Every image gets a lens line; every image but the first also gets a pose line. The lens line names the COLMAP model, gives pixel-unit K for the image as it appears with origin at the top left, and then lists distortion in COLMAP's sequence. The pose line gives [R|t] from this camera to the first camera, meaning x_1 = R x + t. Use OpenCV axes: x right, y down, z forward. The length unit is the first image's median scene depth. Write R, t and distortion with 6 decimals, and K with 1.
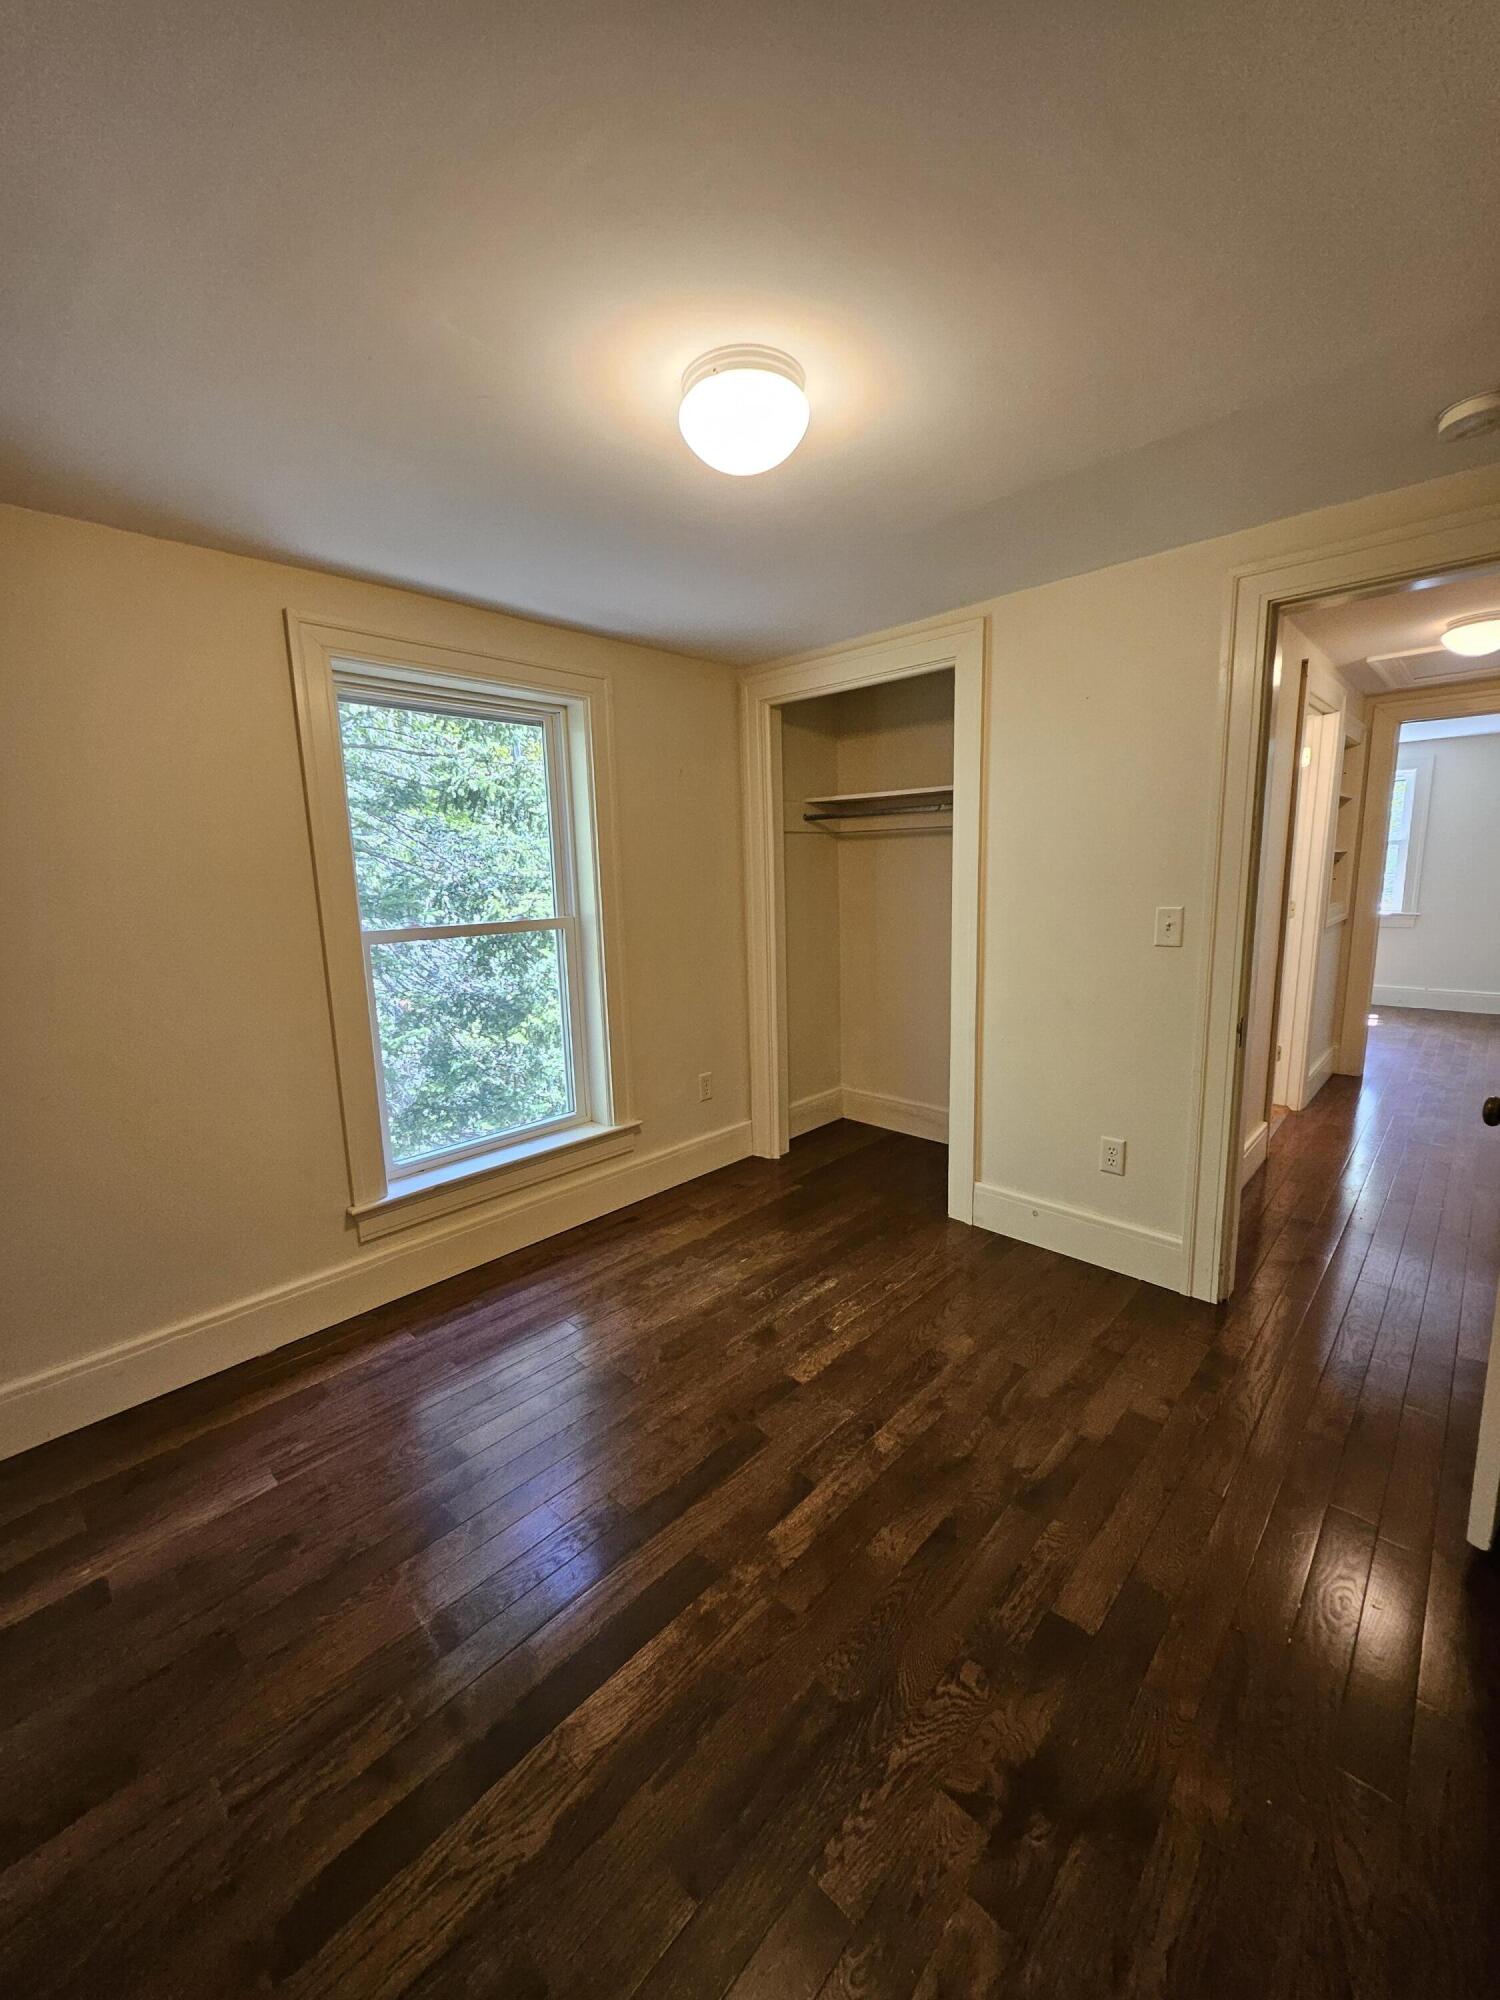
lens RADIAL K [[780.4, 0, 741.1], [0, 780.4, 1000.0], [0, 0, 1]] dist [0.007488, -0.000101]
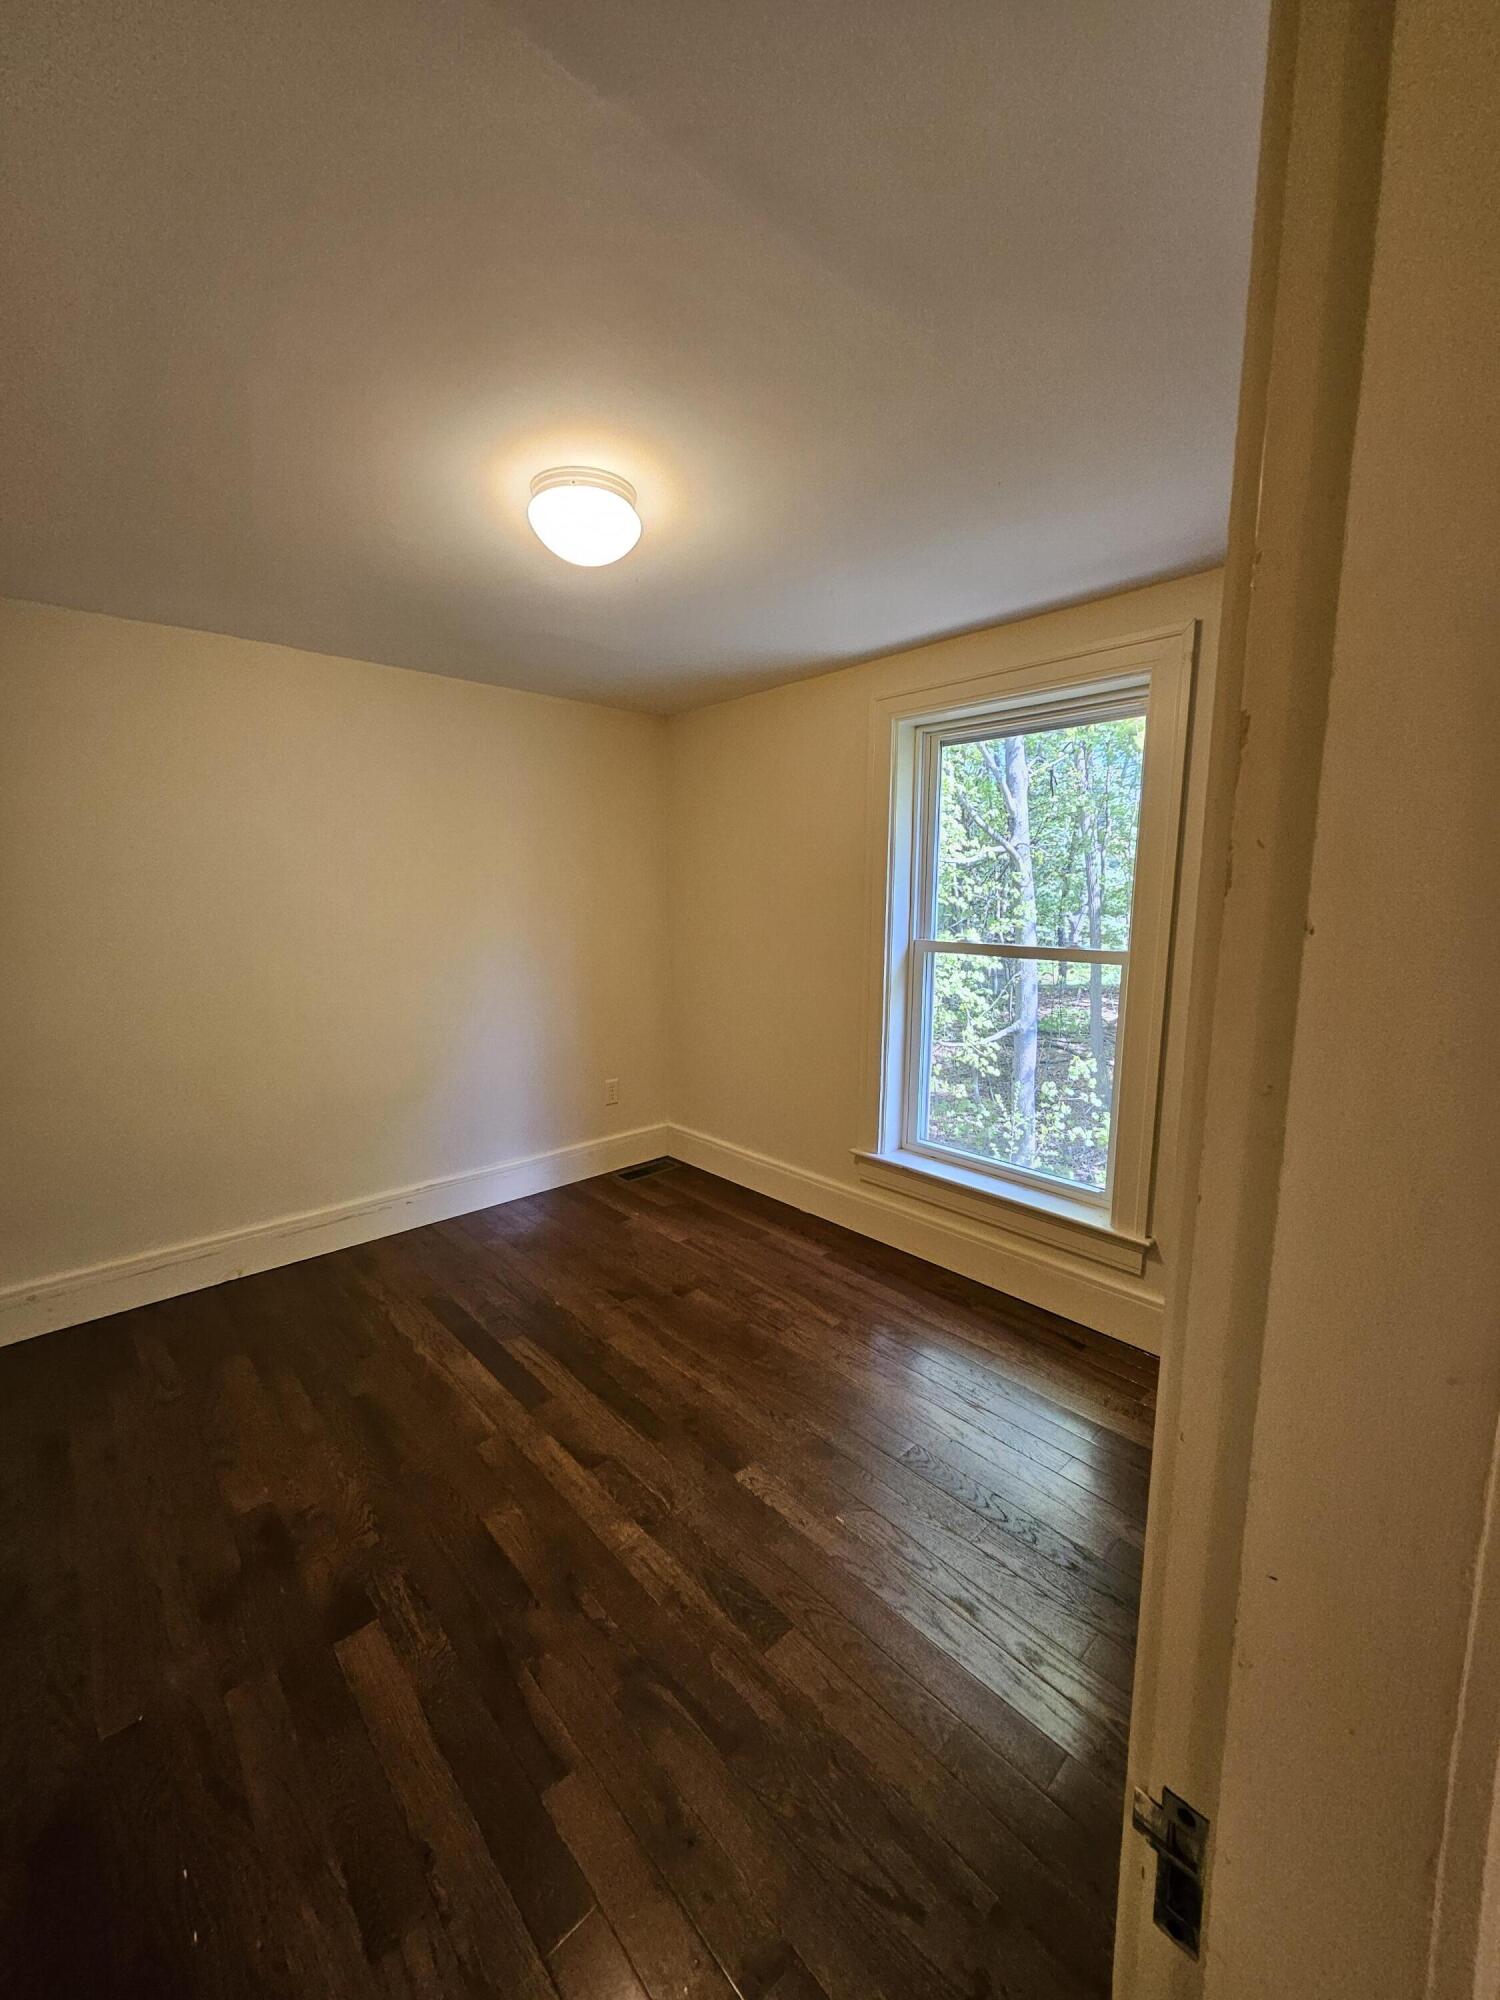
lens RADIAL K [[780.4, 0, 741.1], [0, 780.4, 1000.0], [0, 0, 1]] dist [0.007488, -0.000101]
pose [[-0.052729, 0.169051, -0.984196, 0.947435], [-0.167740, 0.970064, 0.175610, -0.211770], [0.984420, 0.174349, -0.022793, 1.024452]]
